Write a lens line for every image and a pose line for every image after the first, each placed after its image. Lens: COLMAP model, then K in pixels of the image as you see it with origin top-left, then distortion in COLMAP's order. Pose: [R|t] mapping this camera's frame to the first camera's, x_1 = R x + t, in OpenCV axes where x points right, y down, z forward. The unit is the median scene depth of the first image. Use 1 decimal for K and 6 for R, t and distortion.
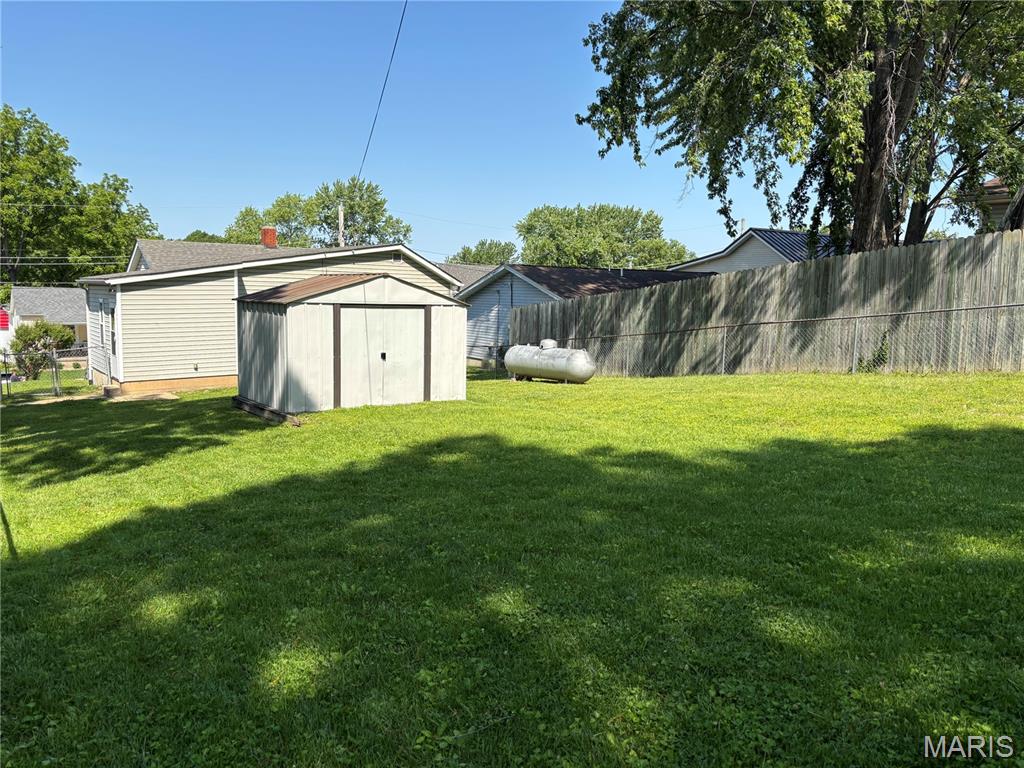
lens RADIAL K [[781.1, 0, 512.0], [0, 781.1, 384.0], [0, 0, 1]] dist [-0.004593, -0.003670]
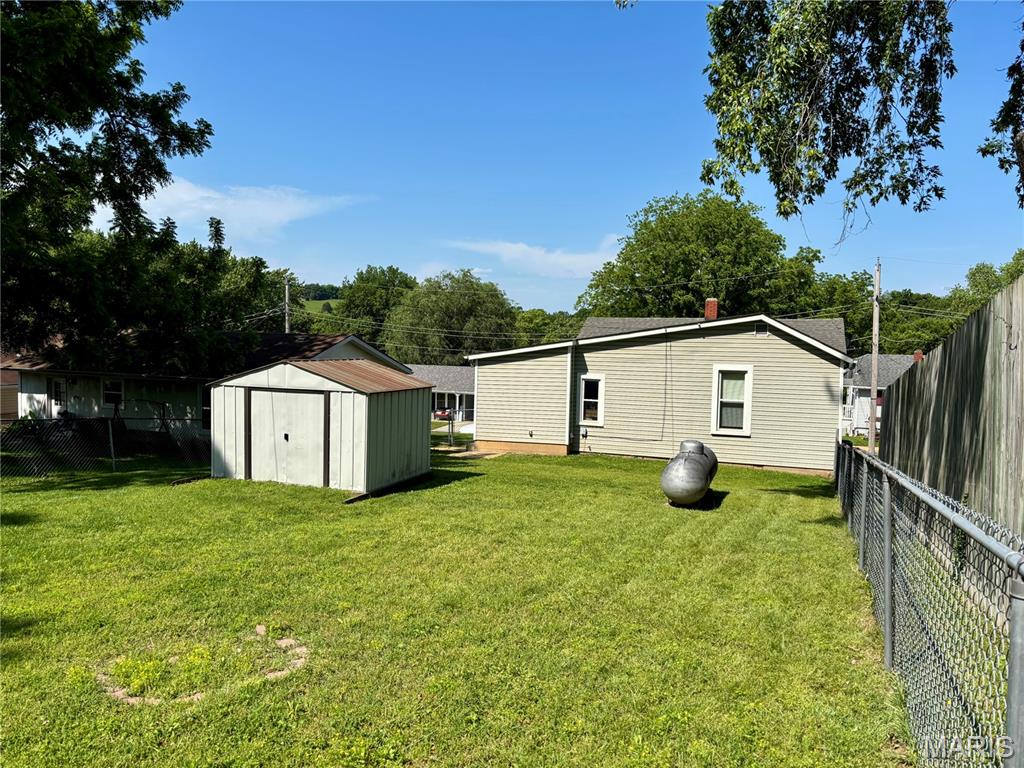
lens RADIAL K [[768.6, 0, 512.0], [0, 768.6, 384.0], [0, 0, 1]] dist [0.074590, -0.000659]
pose [[0.570321, 0.037502, -0.820565, 0.851981], [-0.103482, 0.994279, -0.026483, -0.108574], [0.814878, 0.100018, 0.570939, 0.625014]]
